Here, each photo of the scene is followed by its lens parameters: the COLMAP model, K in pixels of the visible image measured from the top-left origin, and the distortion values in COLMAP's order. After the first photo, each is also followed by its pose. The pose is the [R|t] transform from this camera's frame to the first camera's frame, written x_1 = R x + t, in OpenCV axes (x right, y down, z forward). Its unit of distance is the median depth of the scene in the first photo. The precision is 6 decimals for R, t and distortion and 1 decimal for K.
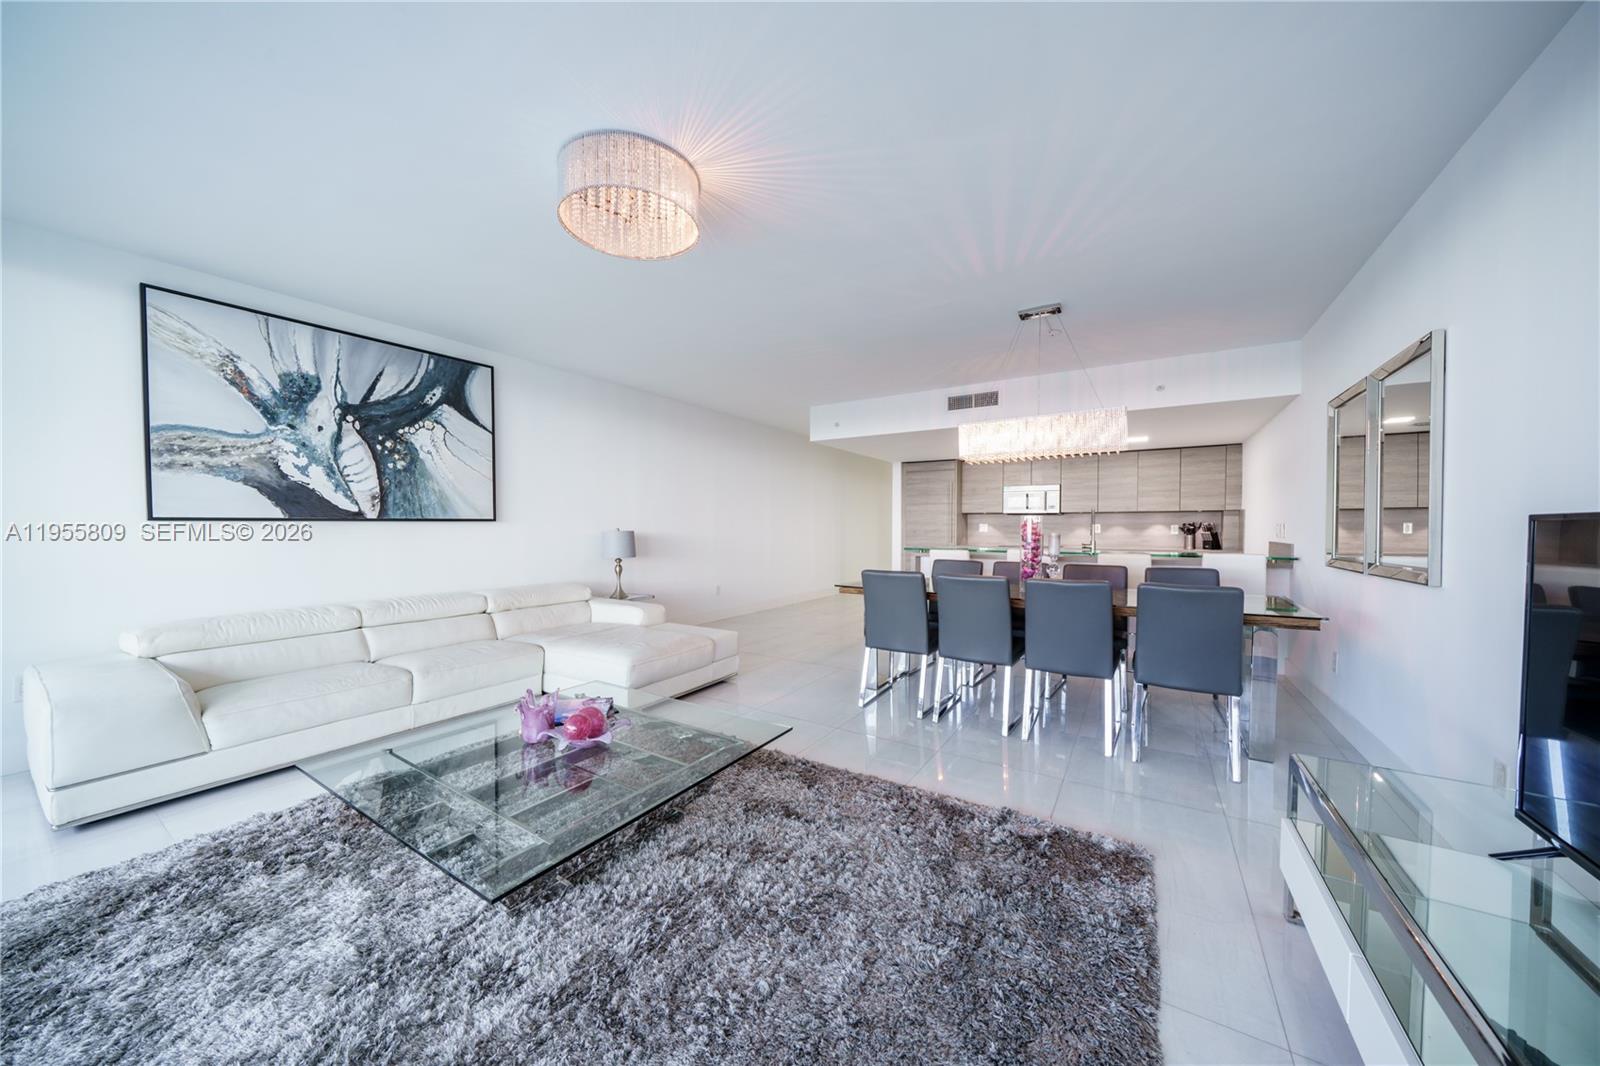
lens RADIAL K [[538.1, 0, 789.4], [0, 538.1, 541.0], [0, 0, 1]] dist [-0.009798, 0.000324]
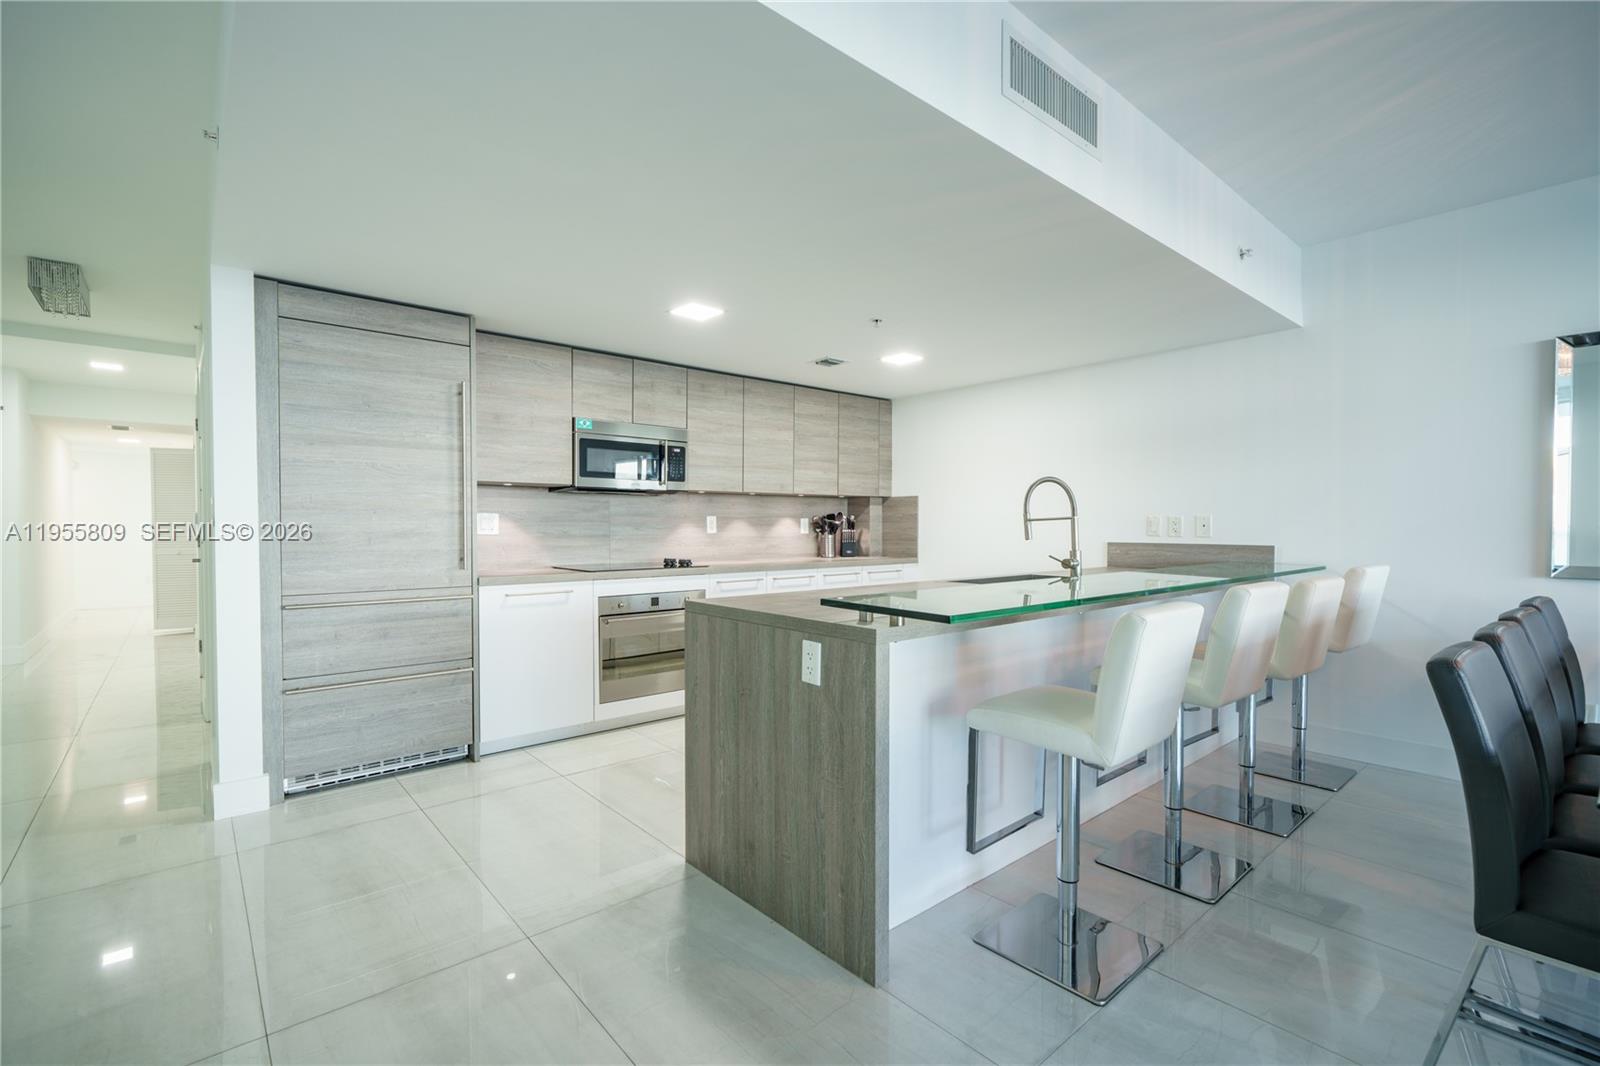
lens RADIAL K [[715.2, 0, 797.7], [0, 715.2, 530.3], [0, 0, 1]] dist [0.001027, 0.000724]
pose [[0.274470, -0.010435, 0.961539, -0.064578], [0.025633, 0.999665, 0.003532, -0.019717], [-0.961254, 0.023677, 0.274645, 0.798066]]
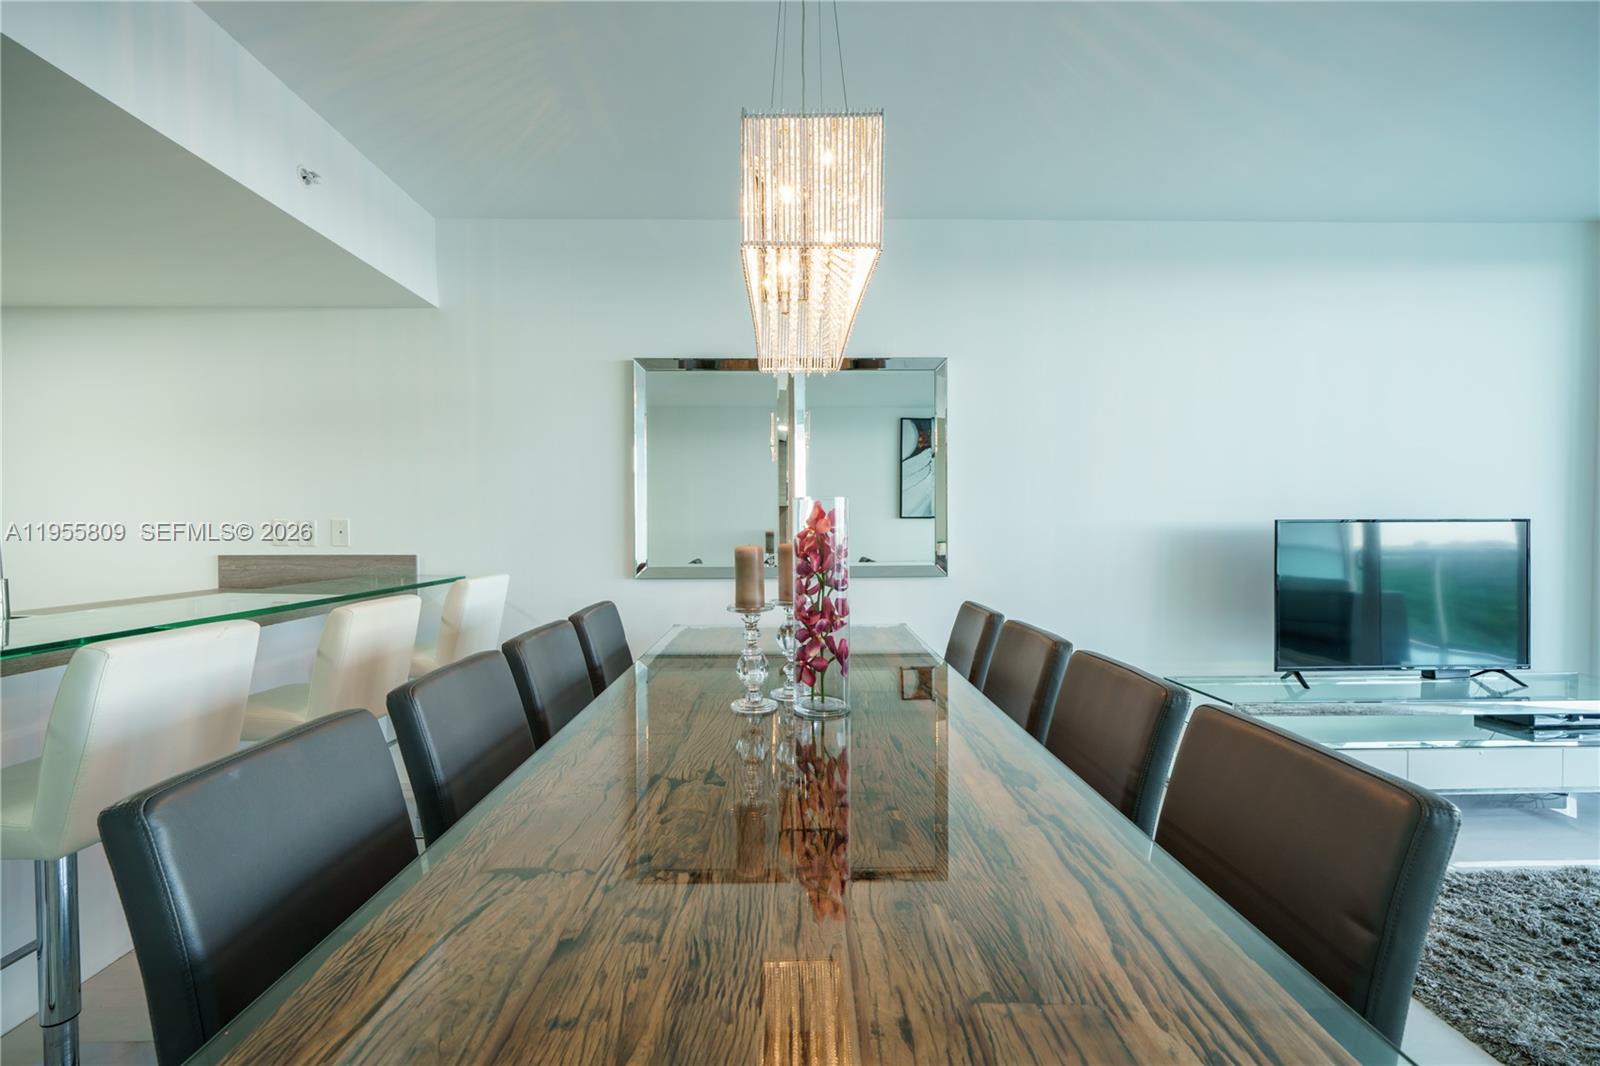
lens RADIAL K [[715.2, 0, 793.6], [0, 715.2, 528.5], [0, 0, 1]] dist [0.001027, 0.000724]
pose [[-0.569103, -0.006818, 0.822238, 0.029507], [0.022509, 0.999462, 0.023867, -0.019798], [-0.821958, 0.032091, -0.568644, 0.660699]]
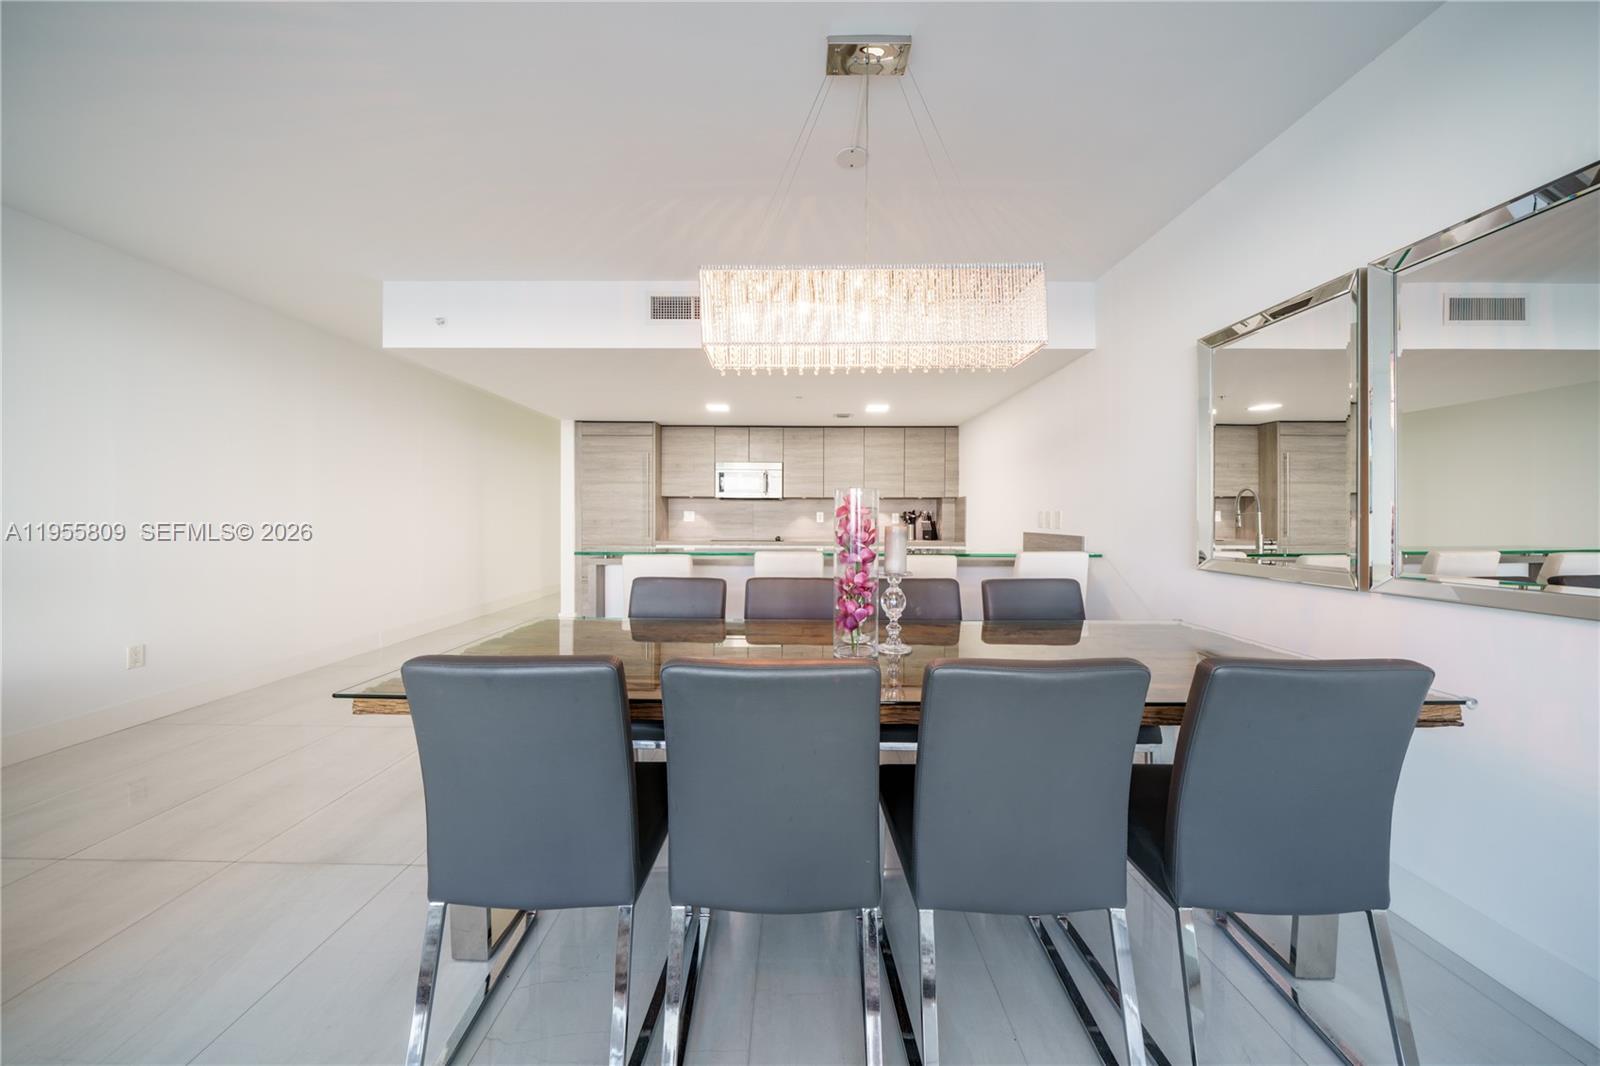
lens RADIAL K [[538.1, 0, 794.1], [0, 538.1, 520.1], [0, 0, 1]] dist [-0.009798, 0.000324]
pose [[0.835215, -0.003523, 0.549912, 0.081600], [0.013368, 0.999814, -0.013899, -0.008276], [-0.549761, 0.018960, 0.835107, 0.344860]]
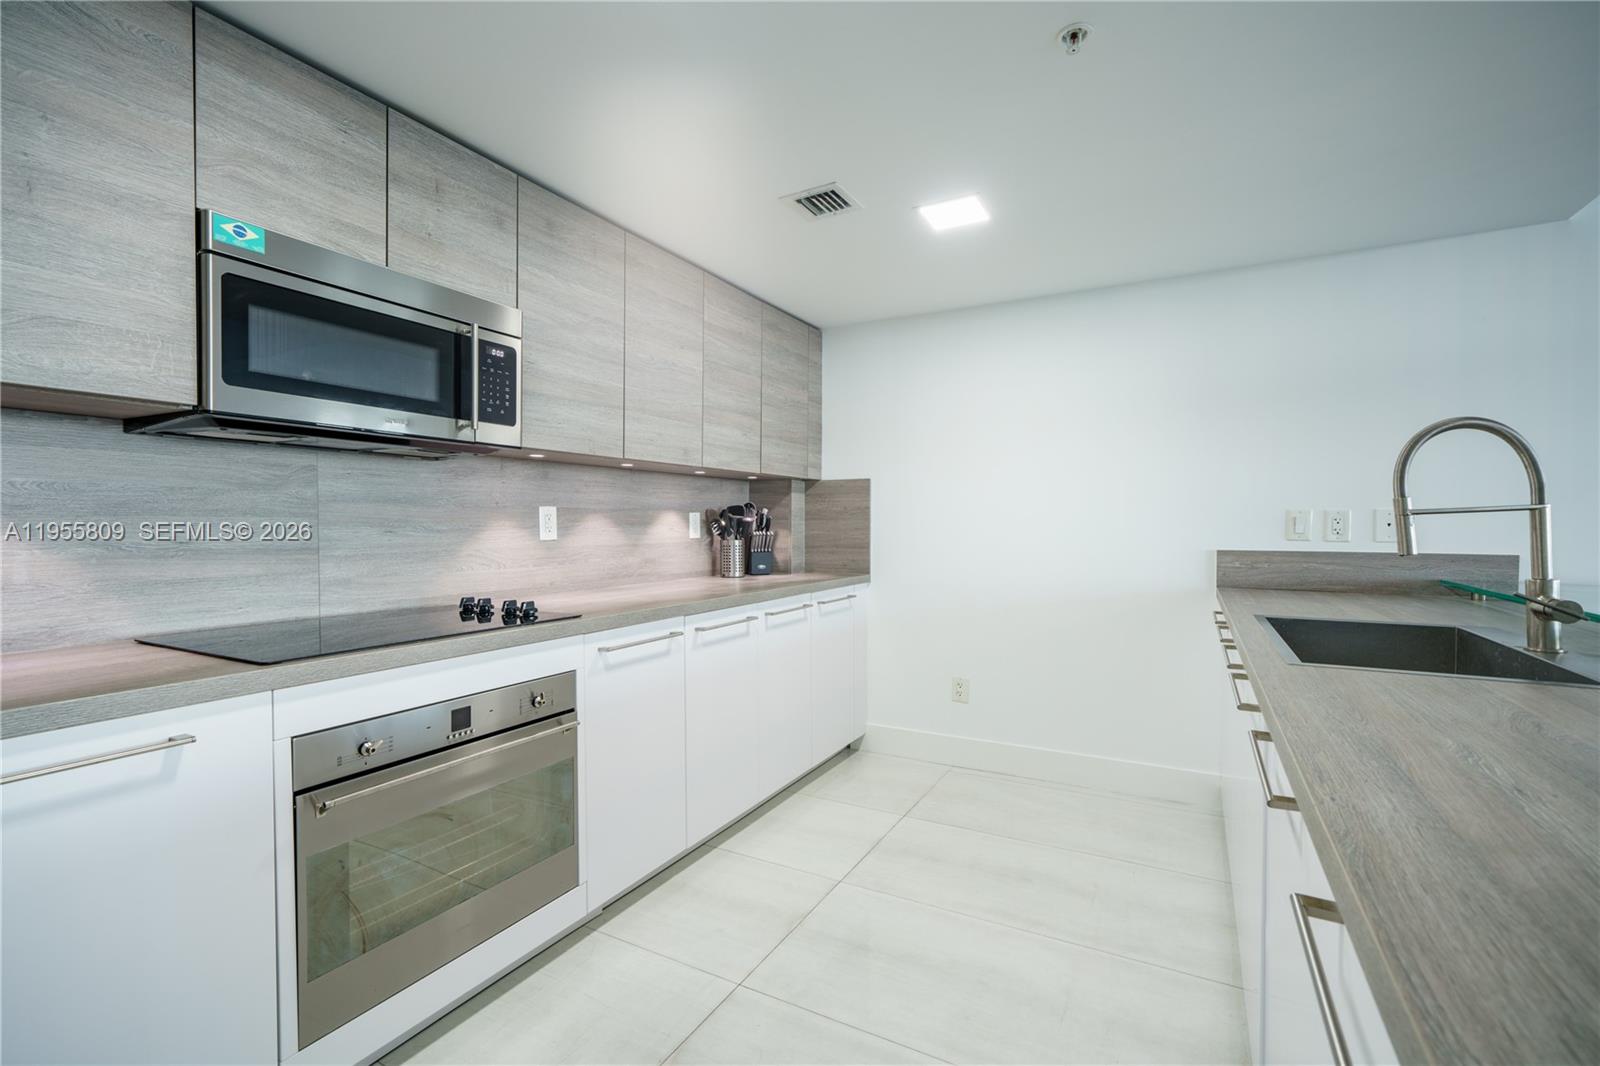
lens RADIAL K [[715.2, 0, 794.0], [0, 715.2, 533.7], [0, 0, 1]] dist [0.001027, 0.000724]
pose [[-0.074648, -0.016190, 0.997078, 0.236739], [0.025743, 0.999504, 0.018157, -0.023033], [-0.996878, 0.027024, -0.074194, 0.985662]]
